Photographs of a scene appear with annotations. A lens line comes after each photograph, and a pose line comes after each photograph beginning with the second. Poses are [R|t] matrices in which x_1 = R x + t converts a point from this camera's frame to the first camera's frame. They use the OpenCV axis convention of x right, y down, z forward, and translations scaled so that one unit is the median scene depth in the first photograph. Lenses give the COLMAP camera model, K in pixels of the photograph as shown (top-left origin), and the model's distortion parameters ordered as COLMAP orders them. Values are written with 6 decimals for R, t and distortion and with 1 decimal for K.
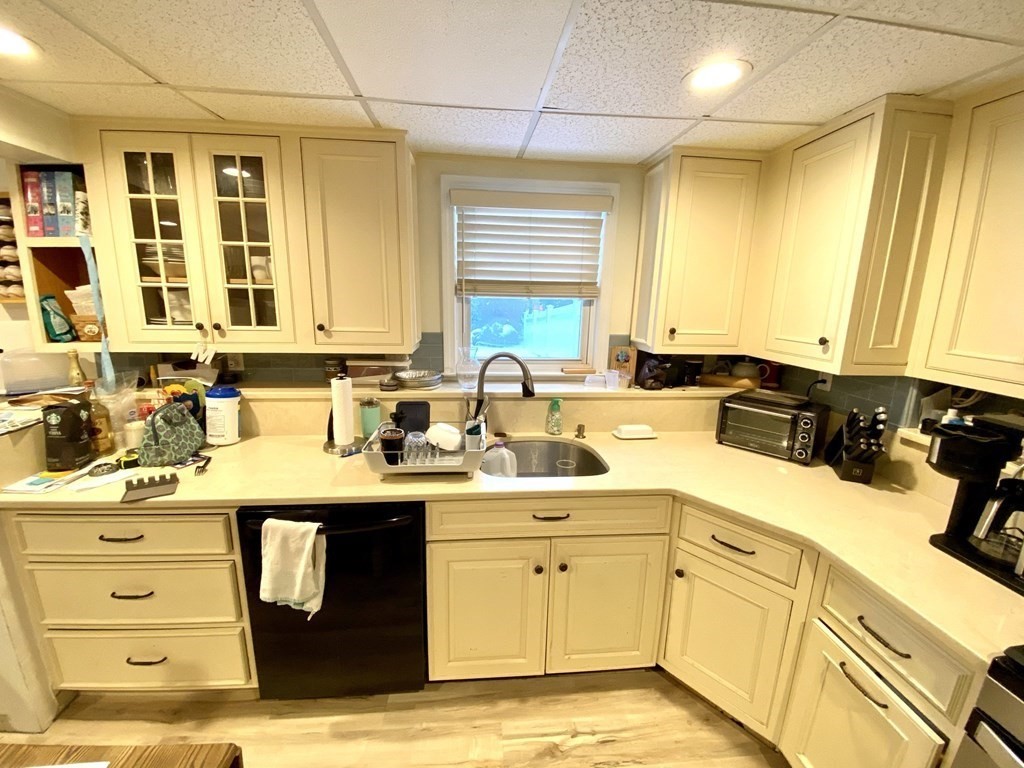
lens RADIAL K [[409.1, 0, 512.6], [0, 409.1, 383.4], [0, 0, 1]] dist [0.029909, -0.026787]
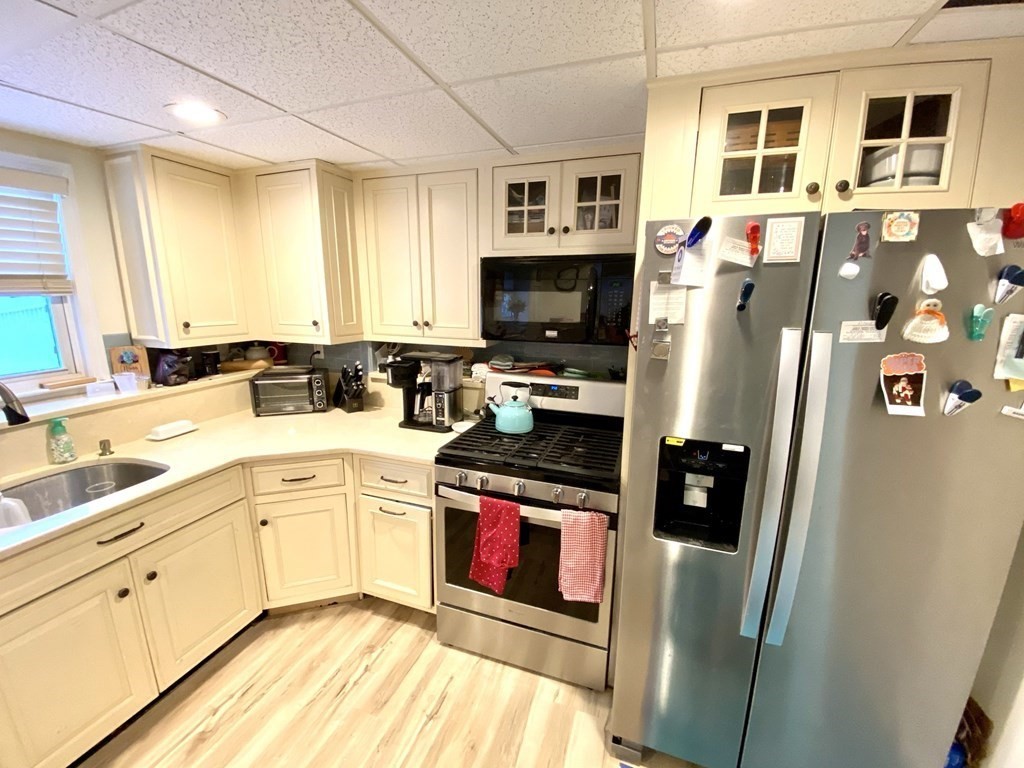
lens RADIAL K [[409.1, 0, 512.6], [0, 409.1, 383.4], [0, 0, 1]] dist [0.029909, -0.026787]
pose [[0.413697, -0.209230, 0.886046, -0.266484], [0.181989, 0.972596, 0.144697, 0.018810], [-0.892040, 0.101390, 0.440437, -0.213959]]
